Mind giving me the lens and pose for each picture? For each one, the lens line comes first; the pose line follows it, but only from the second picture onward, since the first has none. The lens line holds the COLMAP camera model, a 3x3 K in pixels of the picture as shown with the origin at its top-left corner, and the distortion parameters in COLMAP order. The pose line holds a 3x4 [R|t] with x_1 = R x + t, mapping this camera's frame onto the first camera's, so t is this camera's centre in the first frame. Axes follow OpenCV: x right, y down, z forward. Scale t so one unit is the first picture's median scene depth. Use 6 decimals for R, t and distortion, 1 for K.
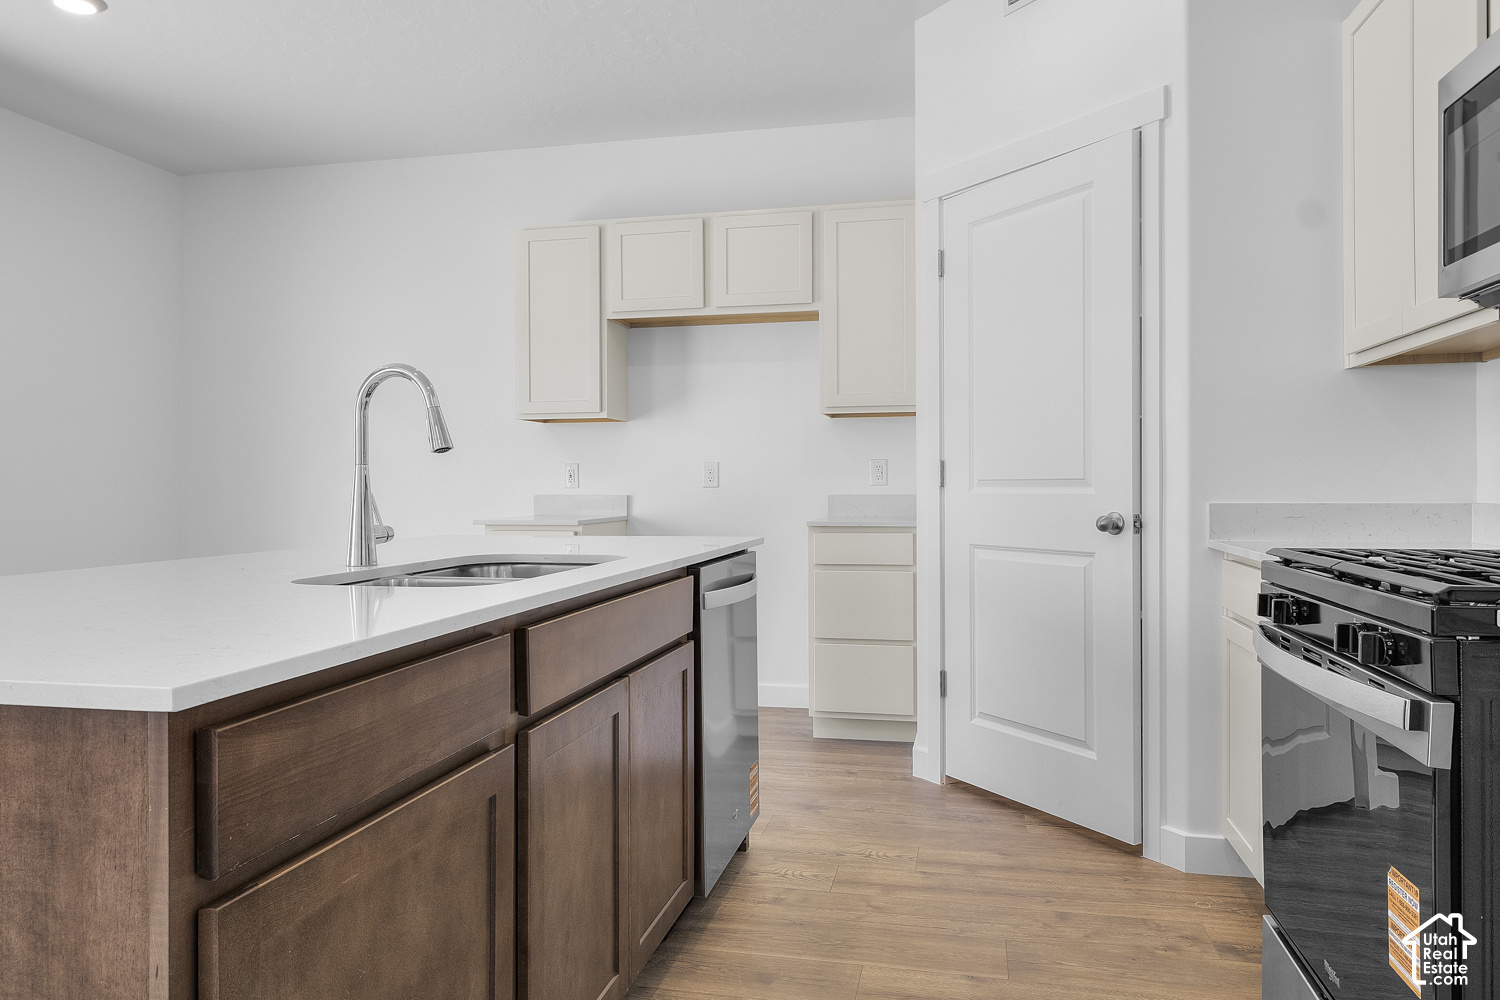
lens RADIAL K [[1001.8, 0, 776.0], [0, 1001.8, 496.5], [0, 0, 1]] dist [0.017240, -0.006019]
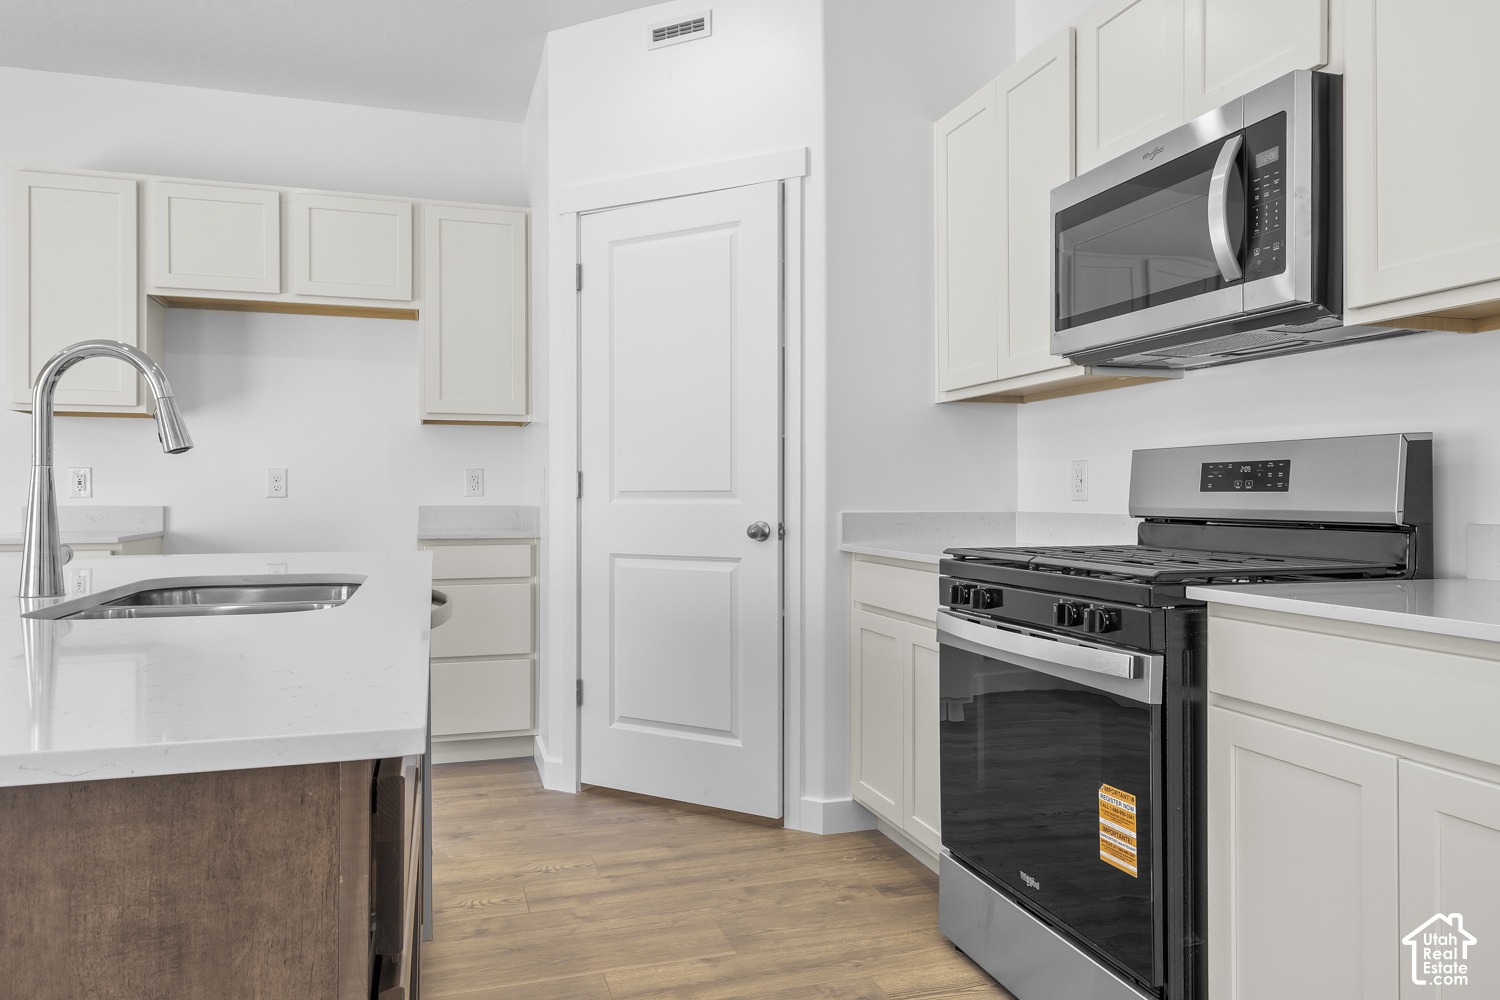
lens RADIAL K [[1001.8, 0, 773.4], [0, 1001.8, 499.4], [0, 0, 1]] dist [0.017240, -0.006019]
pose [[0.870283, 0.003085, 0.492542, -0.211205], [0.001294, 0.999963, -0.008549, 0.001274], [-0.492550, 0.008077, 0.870246, 0.030114]]
